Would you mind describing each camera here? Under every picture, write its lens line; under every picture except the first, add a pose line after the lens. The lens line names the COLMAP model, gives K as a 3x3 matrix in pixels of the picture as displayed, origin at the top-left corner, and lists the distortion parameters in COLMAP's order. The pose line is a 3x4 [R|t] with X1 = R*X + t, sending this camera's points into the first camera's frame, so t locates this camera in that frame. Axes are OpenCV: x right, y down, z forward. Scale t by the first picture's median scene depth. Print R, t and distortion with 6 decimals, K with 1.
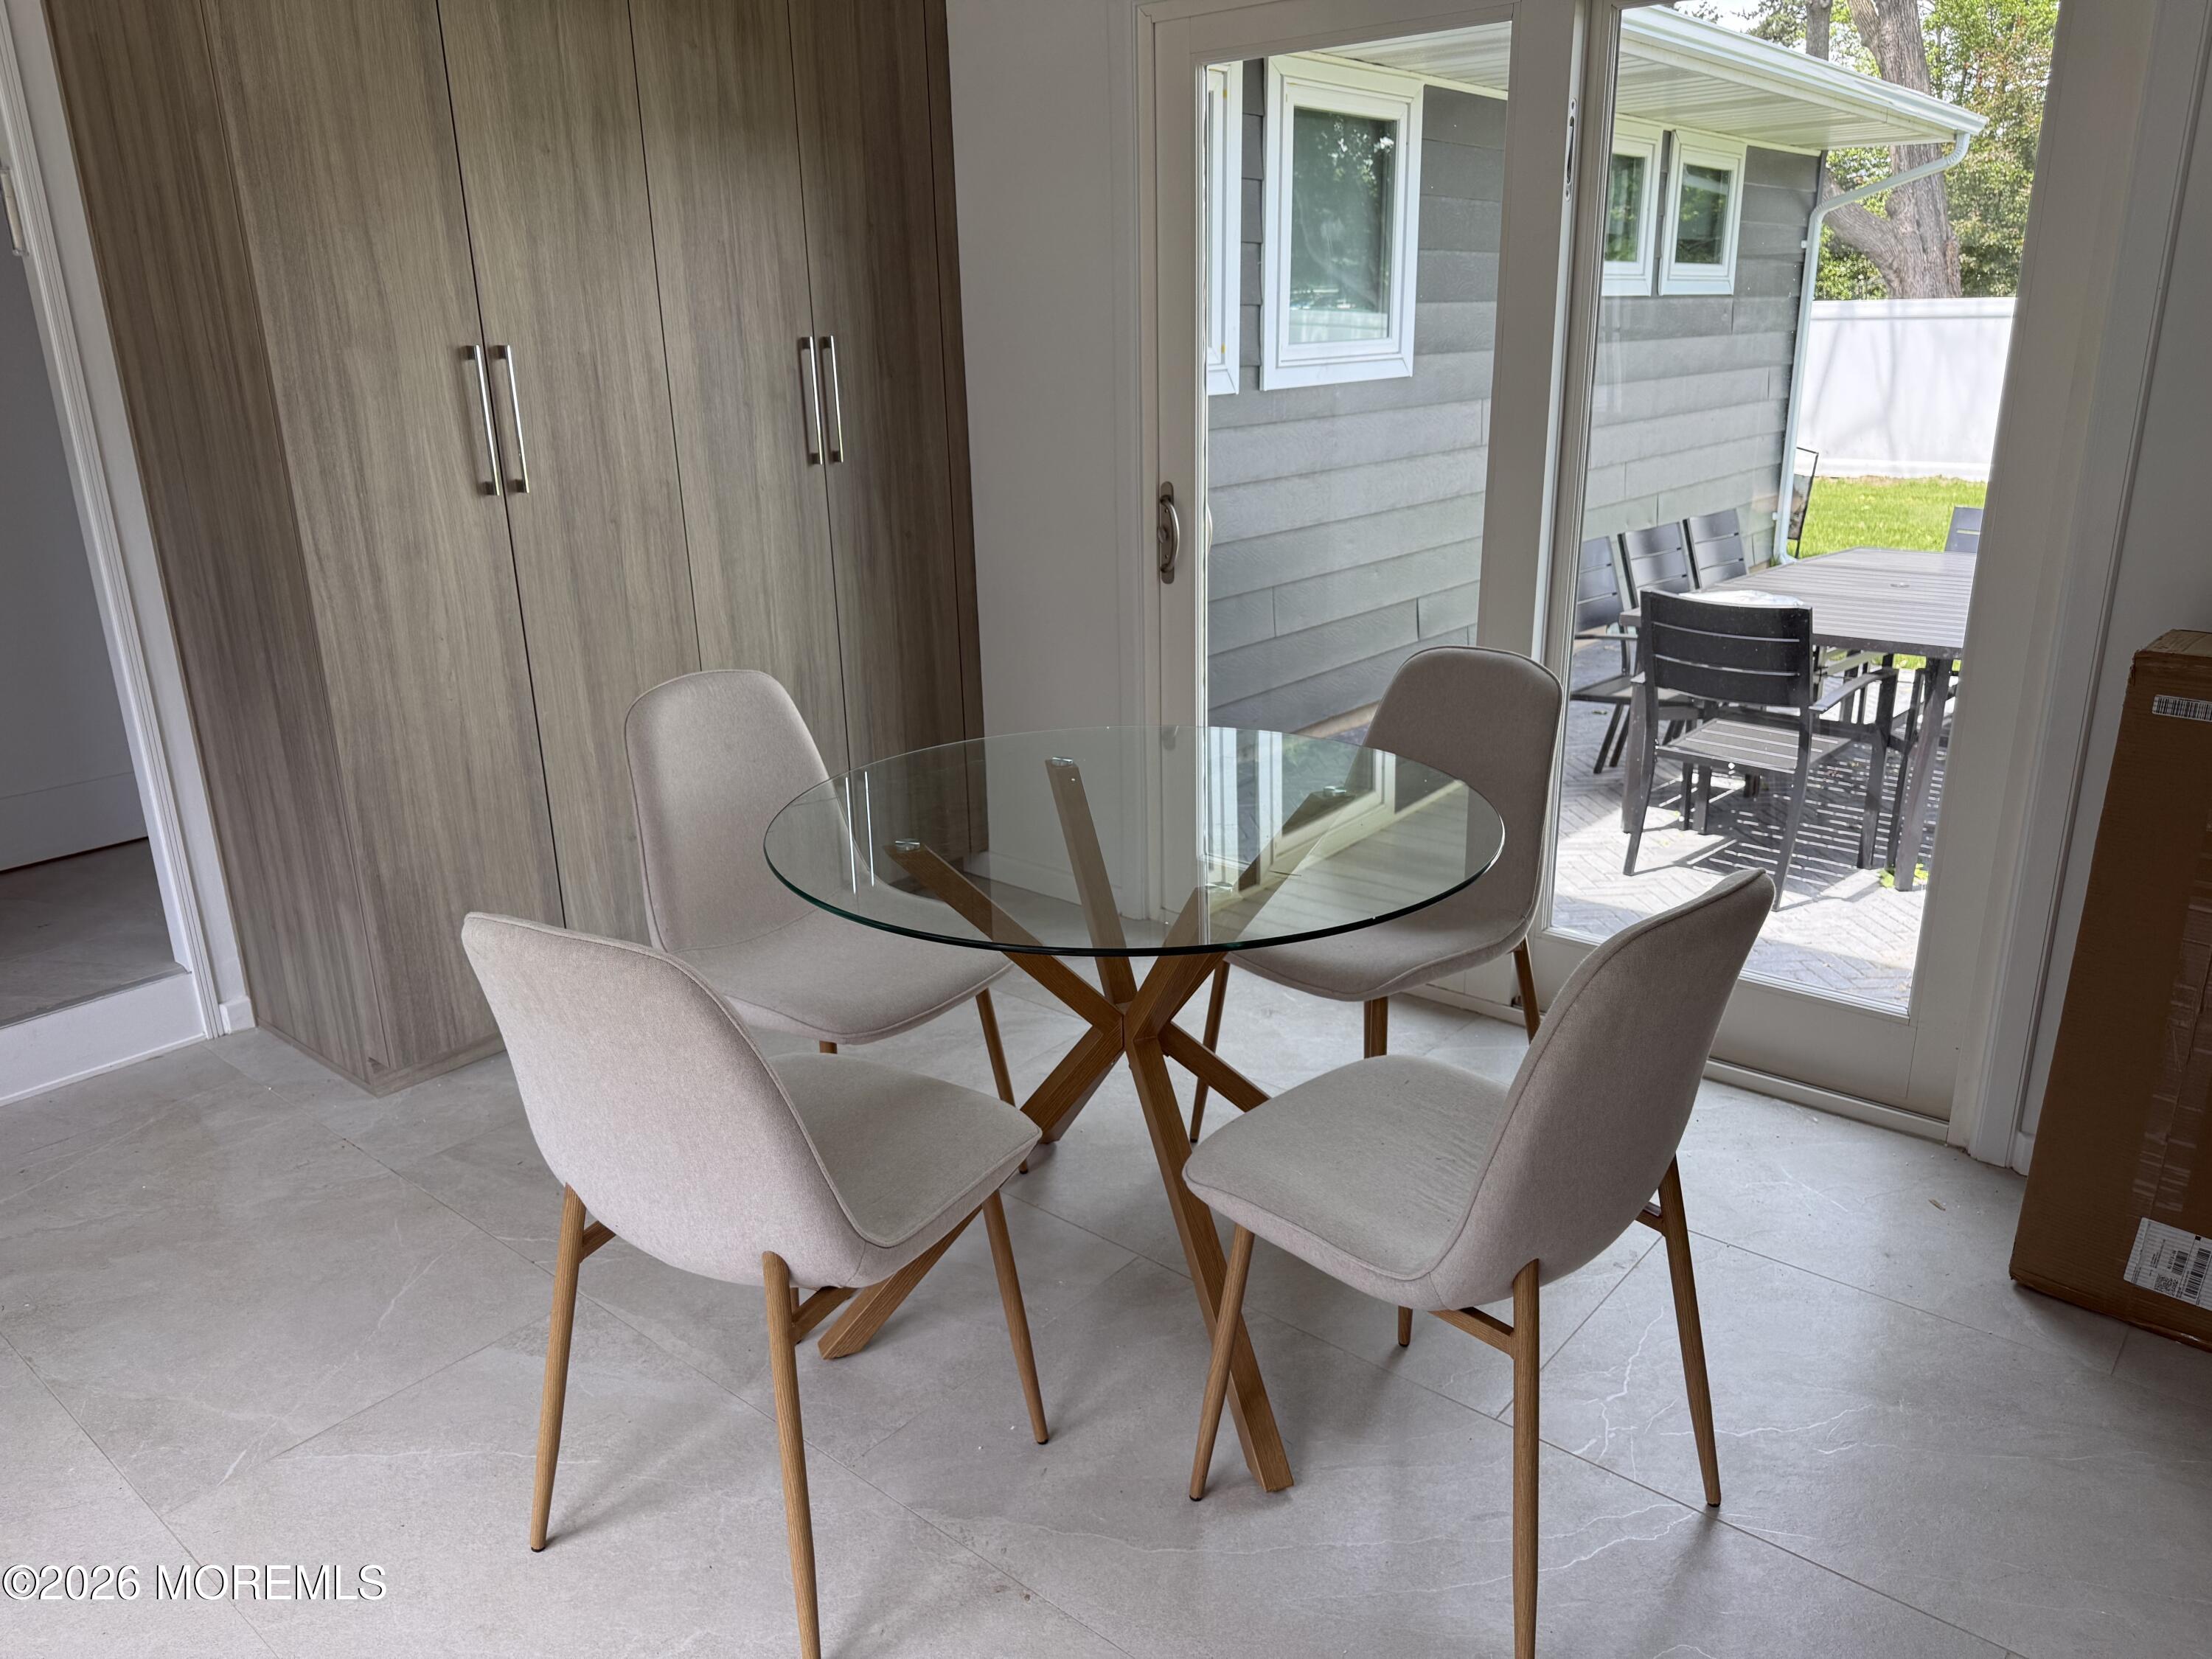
lens RADIAL K [[1571.7, 0, 1111.8], [0, 1571.7, 815.8], [0, 0, 1]] dist [0.053091, -0.047176]
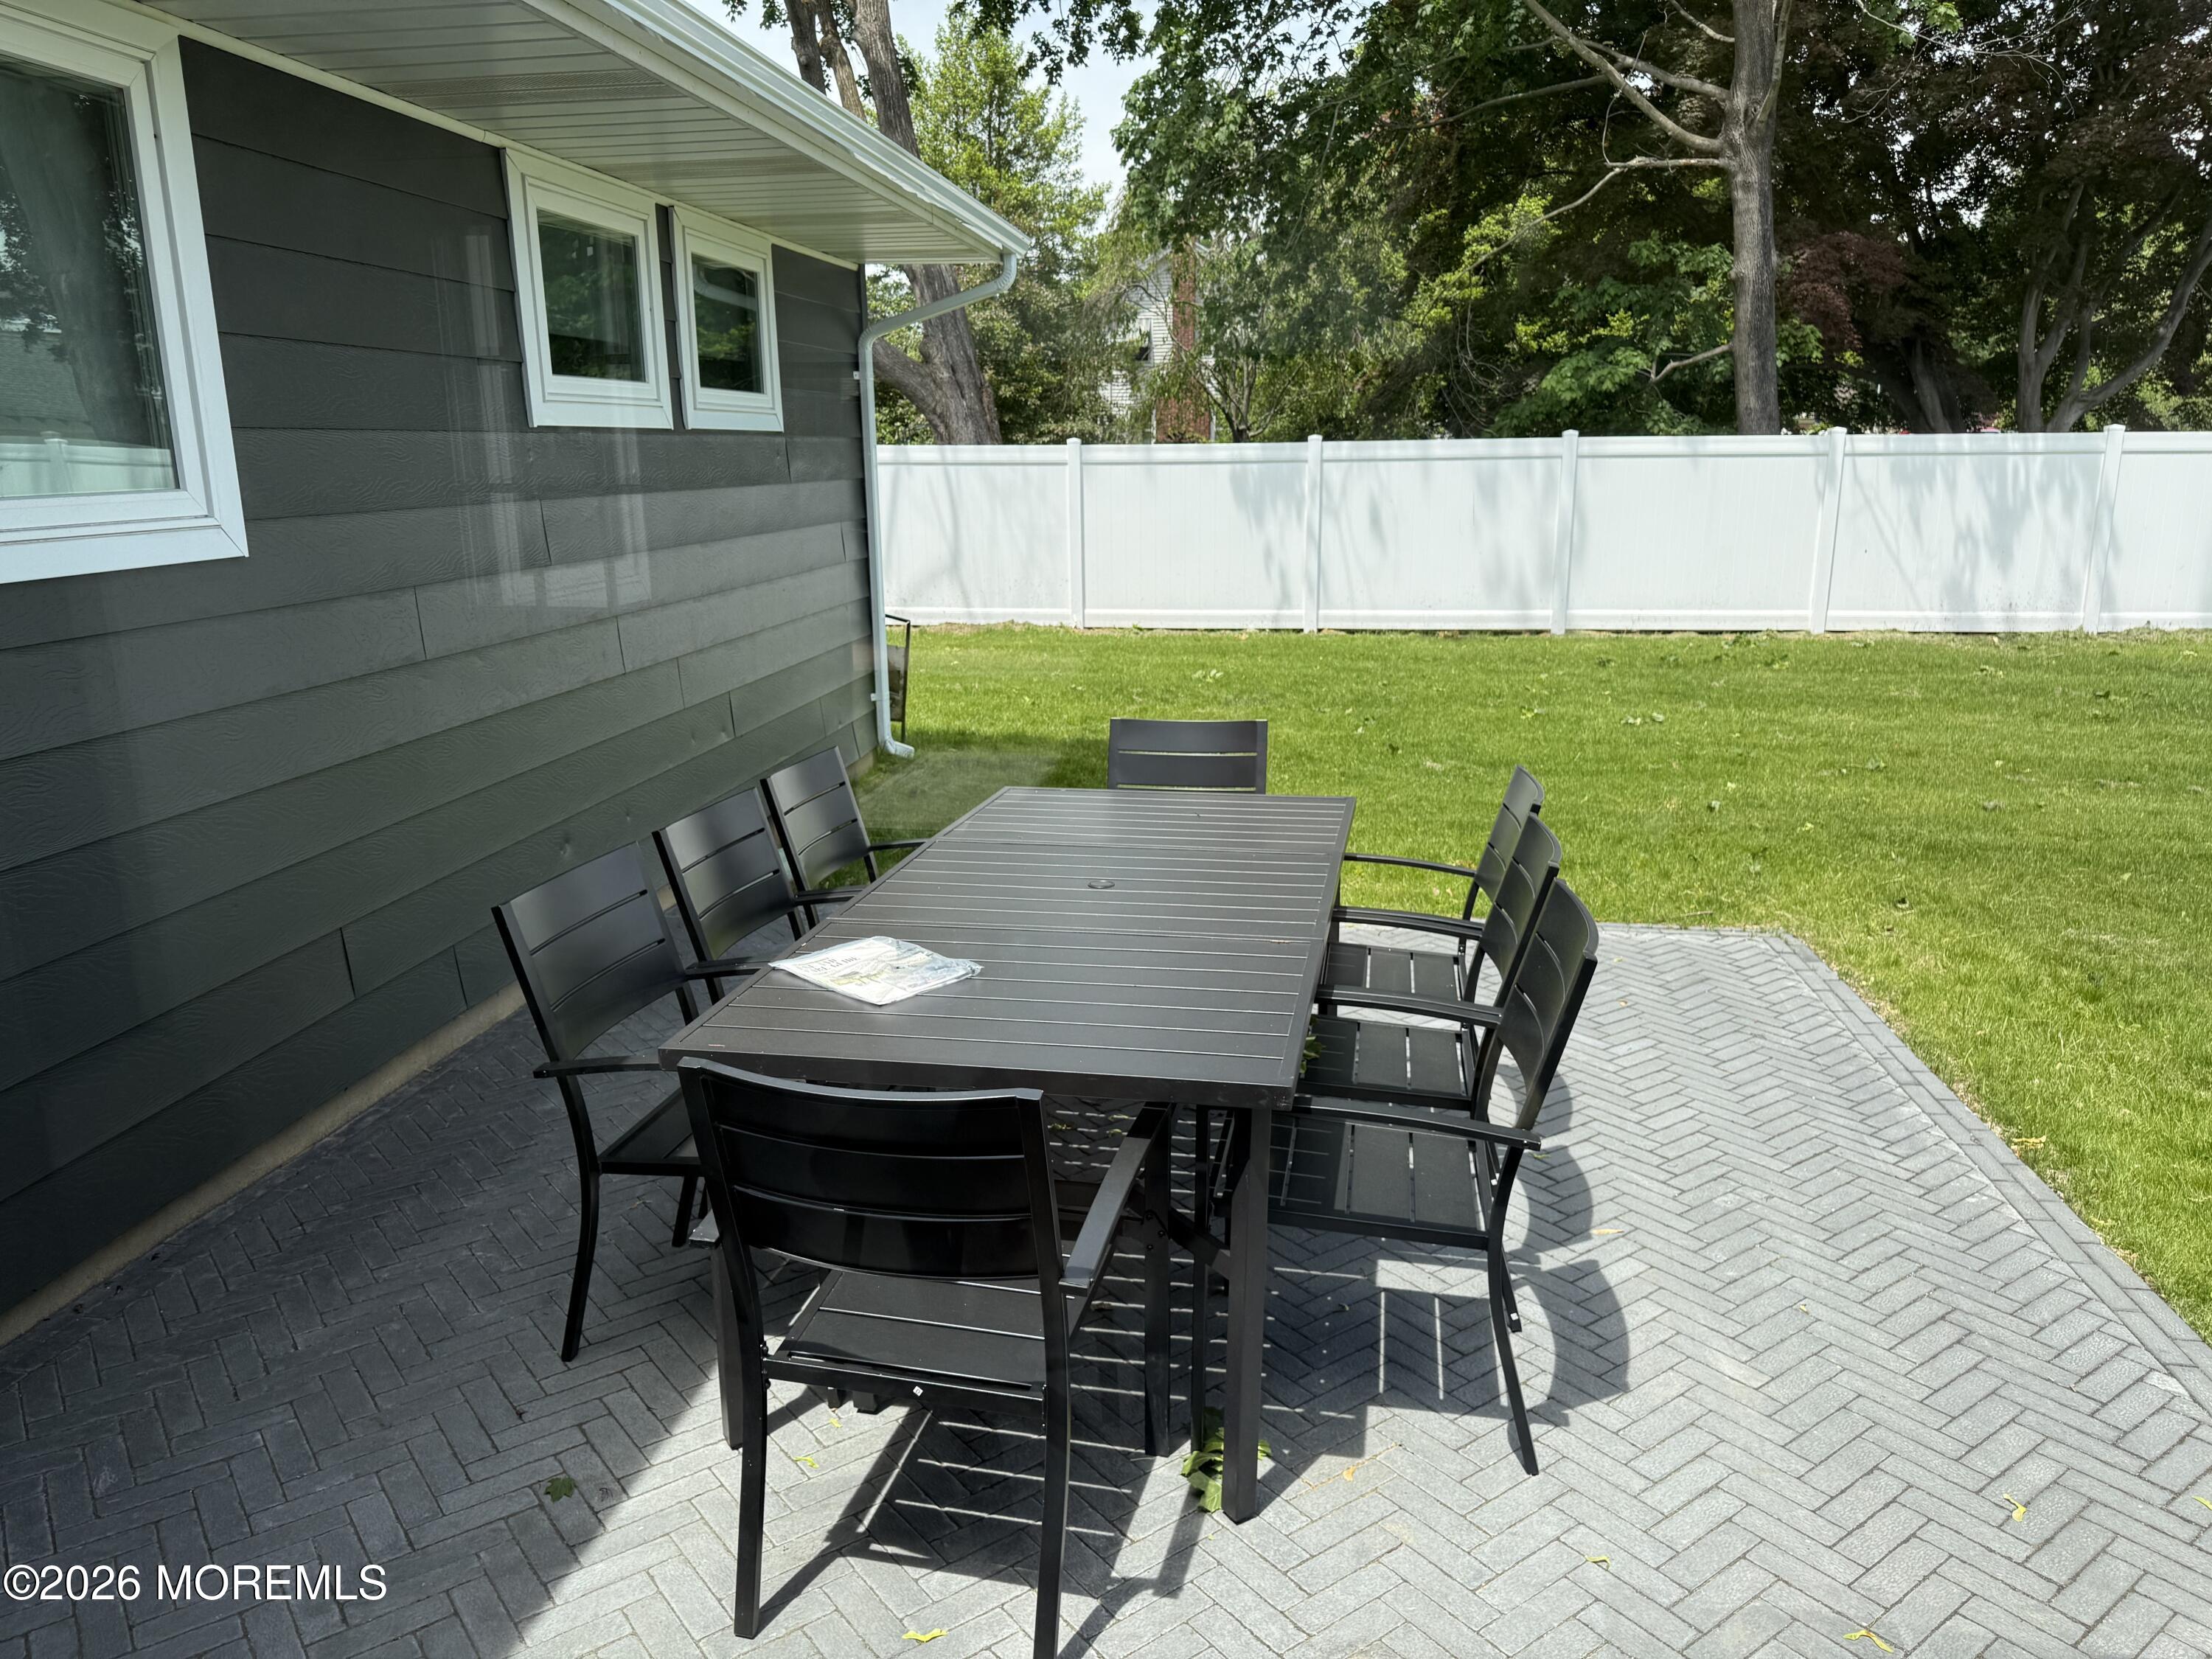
lens RADIAL K [[1571.7, 0, 1097.8], [0, 1571.7, 830.6], [0, 0, 1]] dist [0.053091, -0.047176]
pose [[0.855246, -0.113117, 0.505726, 0.110517], [0.149619, 0.988226, -0.031985, -0.088386], [-0.496154, 0.103021, 0.862101, 0.279402]]
